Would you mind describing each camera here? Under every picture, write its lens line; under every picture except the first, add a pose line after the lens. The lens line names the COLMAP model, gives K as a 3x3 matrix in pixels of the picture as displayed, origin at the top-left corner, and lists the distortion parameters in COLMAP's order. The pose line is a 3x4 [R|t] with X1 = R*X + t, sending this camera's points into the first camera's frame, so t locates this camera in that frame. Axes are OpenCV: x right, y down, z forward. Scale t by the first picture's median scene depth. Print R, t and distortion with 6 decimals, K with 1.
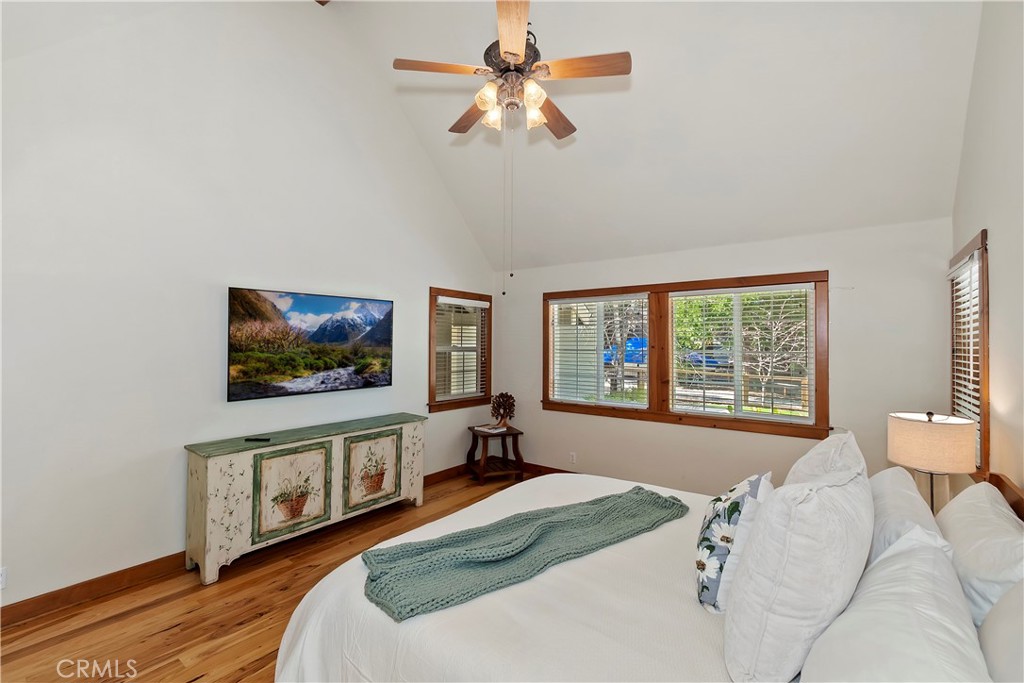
lens RADIAL K [[462.1, 0, 511.0], [0, 462.1, 331.1], [0, 0, 1]] dist [0.021723, -0.000011]
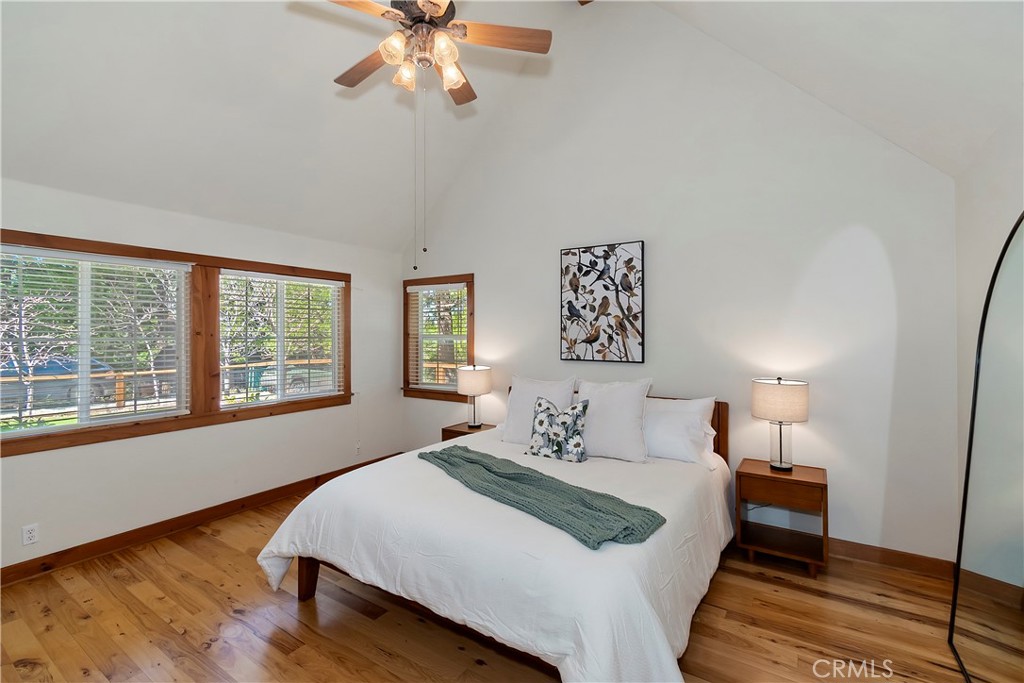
lens RADIAL K [[462.1, 0, 511.0], [0, 462.1, 331.1], [0, 0, 1]] dist [0.021723, -0.000011]
pose [[-0.054857, 0.006854, 0.998471, -0.649771], [-0.021249, 0.999742, -0.008030, 0.030849], [-0.998268, -0.021657, -0.054698, 0.624704]]
